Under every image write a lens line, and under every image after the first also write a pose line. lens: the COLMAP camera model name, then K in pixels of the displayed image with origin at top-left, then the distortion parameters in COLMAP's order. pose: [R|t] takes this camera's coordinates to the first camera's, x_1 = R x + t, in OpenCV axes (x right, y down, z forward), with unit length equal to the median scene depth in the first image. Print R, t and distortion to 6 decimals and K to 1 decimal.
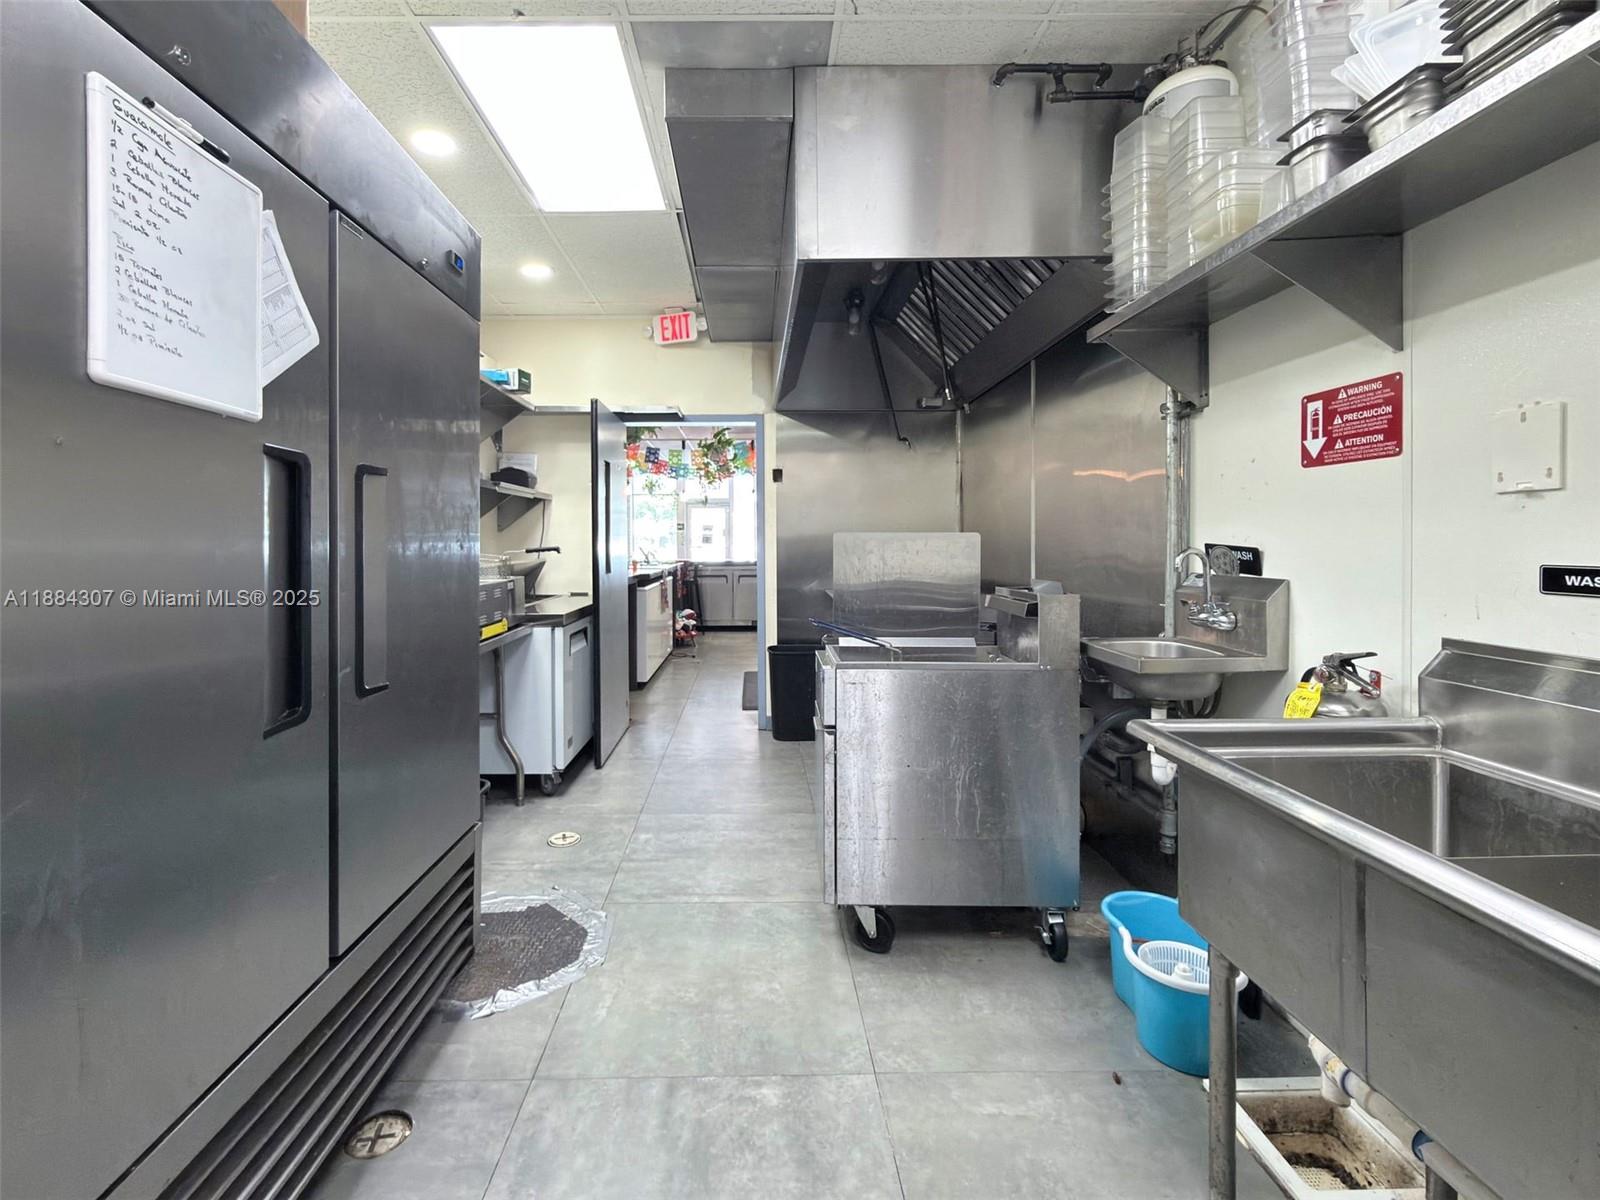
lens RADIAL K [[712.3, 0, 755.7], [0, 712.3, 549.7], [0, 0, 1]] dist [-0.000763, -0.000227]
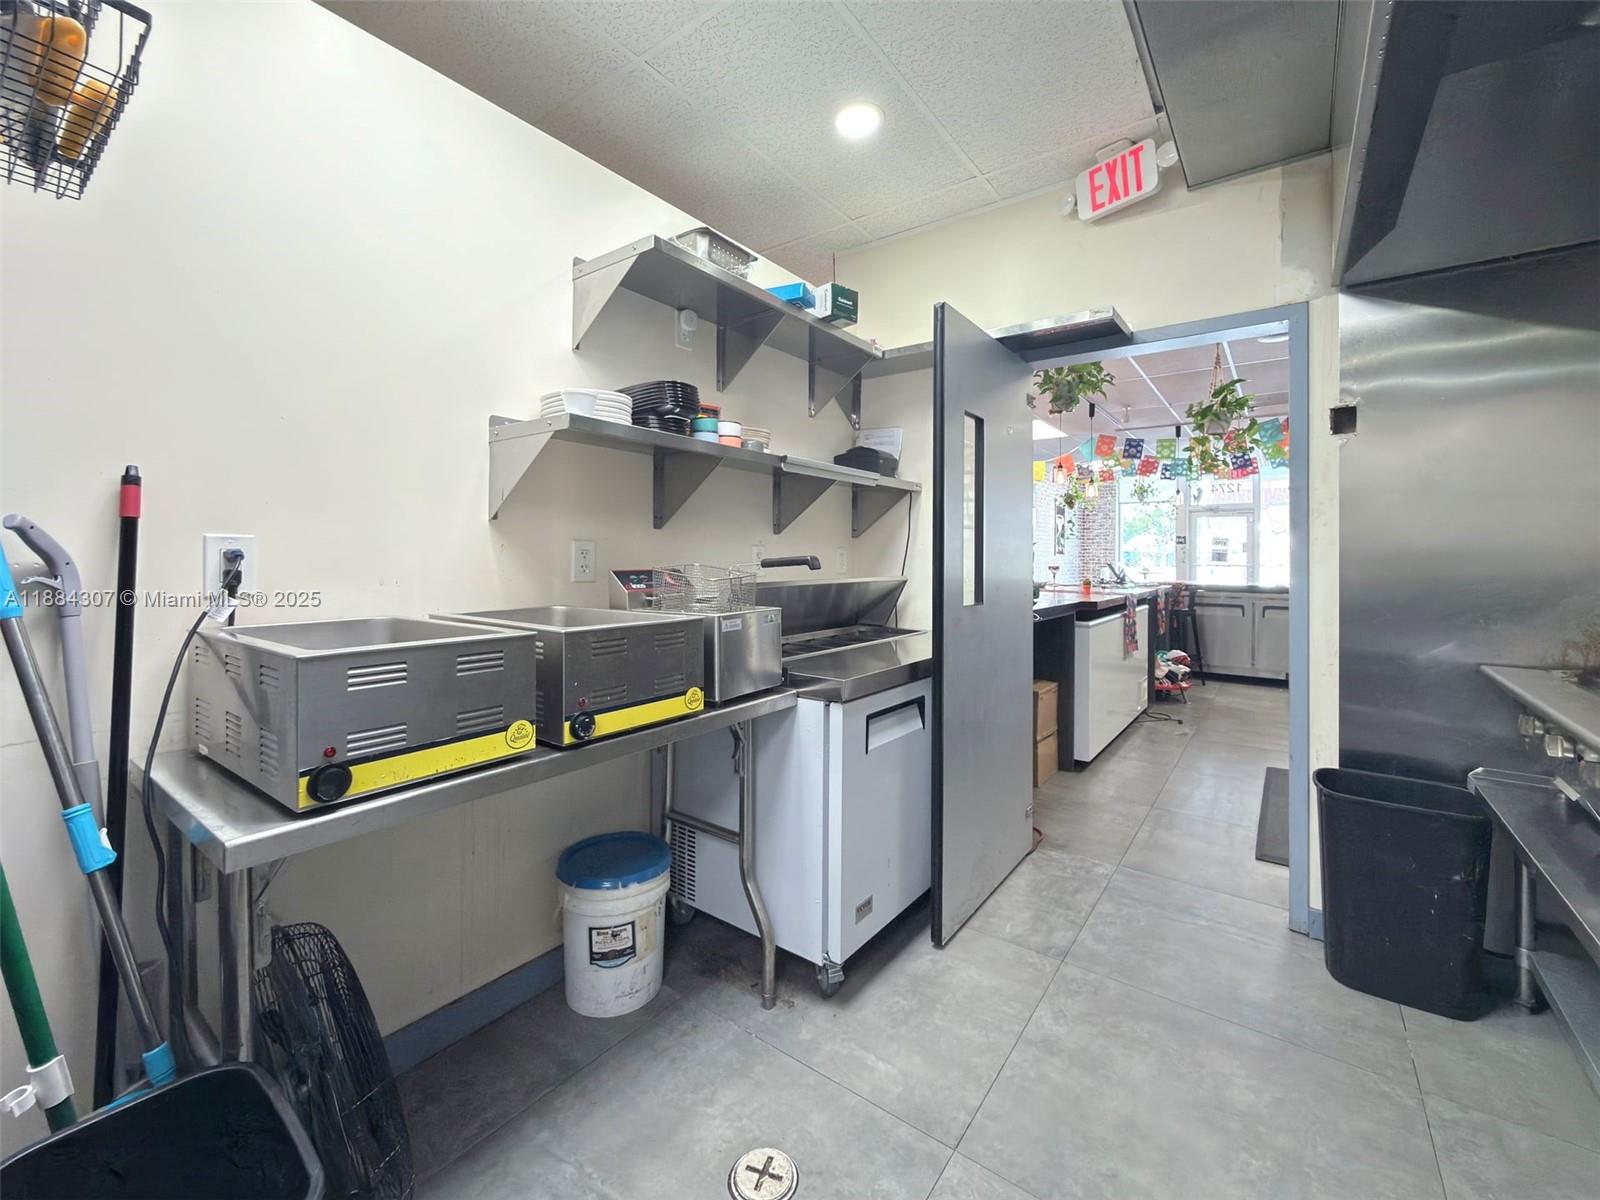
lens RADIAL K [[665.8, 0, 800.8], [0, 665.8, 553.4], [0, 0, 1]] dist [-0.001388, -0.000027]
pose [[0.800748, 0.007345, -0.598956, 0.010962], [-0.018124, 0.999764, -0.011971, -0.000143], [0.598727, 0.020441, 0.800692, 0.646951]]
